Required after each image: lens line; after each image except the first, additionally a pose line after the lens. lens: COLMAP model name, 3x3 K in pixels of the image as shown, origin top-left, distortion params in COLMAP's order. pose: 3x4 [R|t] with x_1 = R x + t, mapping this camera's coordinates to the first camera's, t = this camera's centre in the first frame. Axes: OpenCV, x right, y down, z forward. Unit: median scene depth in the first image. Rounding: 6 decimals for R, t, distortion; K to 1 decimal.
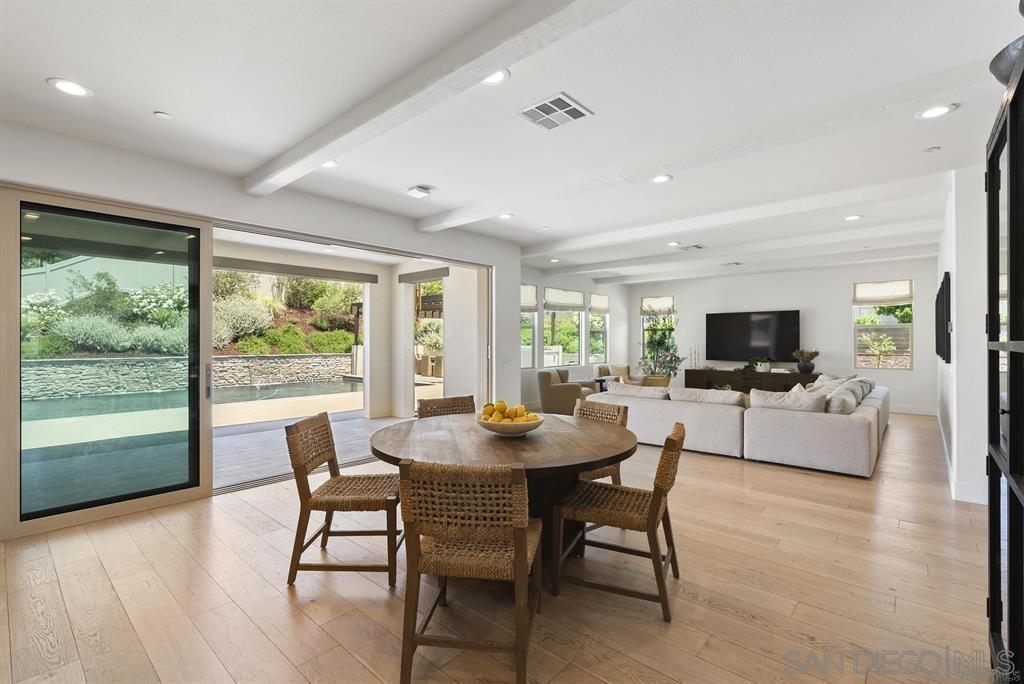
lens RADIAL K [[467.6, 0, 511.4], [0, 467.6, 343.3], [0, 0, 1]] dist [-0.004447, 0.001383]
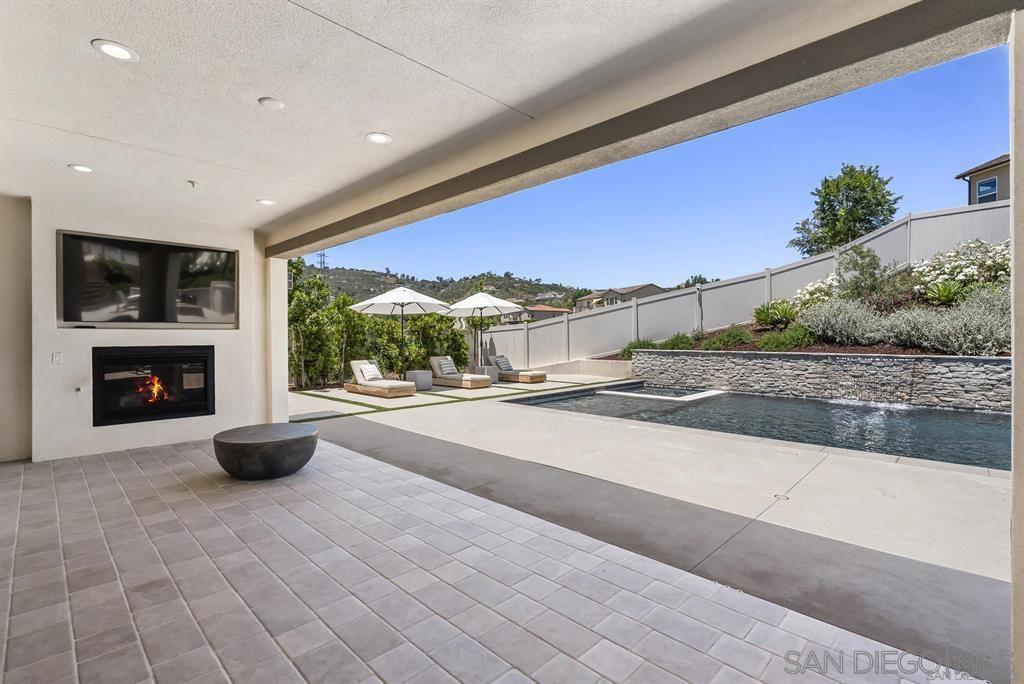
lens RADIAL K [[467.6, 0, 517.8], [0, 467.6, 338.4], [0, 0, 1]] dist [-0.004447, 0.001383]
pose [[-0.041918, 0.008976, -0.999081, -0.096433], [0.001117, 0.999959, 0.008937, -0.000270], [0.999120, -0.000741, -0.041926, 0.668160]]
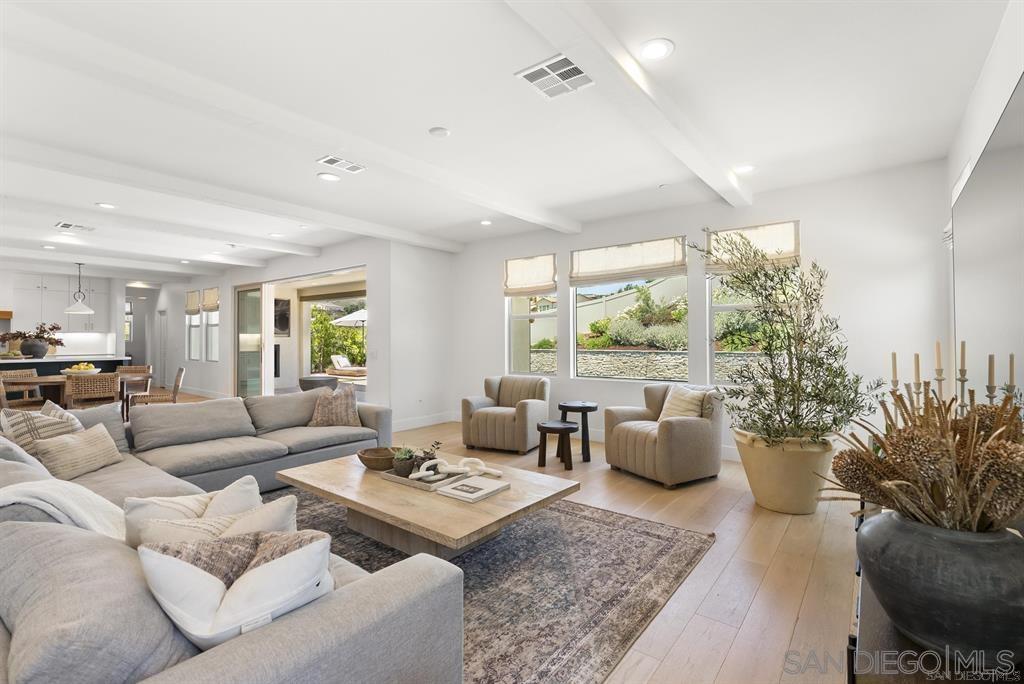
lens RADIAL K [[467.6, 0, 517.0], [0, 467.6, 338.6], [0, 0, 1]] dist [-0.004447, 0.001383]
pose [[0.070865, -0.000212, -0.997486, 0.635056], [-0.000299, 1.000000, -0.000233, -0.001792], [0.997486, 0.000315, 0.070865, 0.809352]]
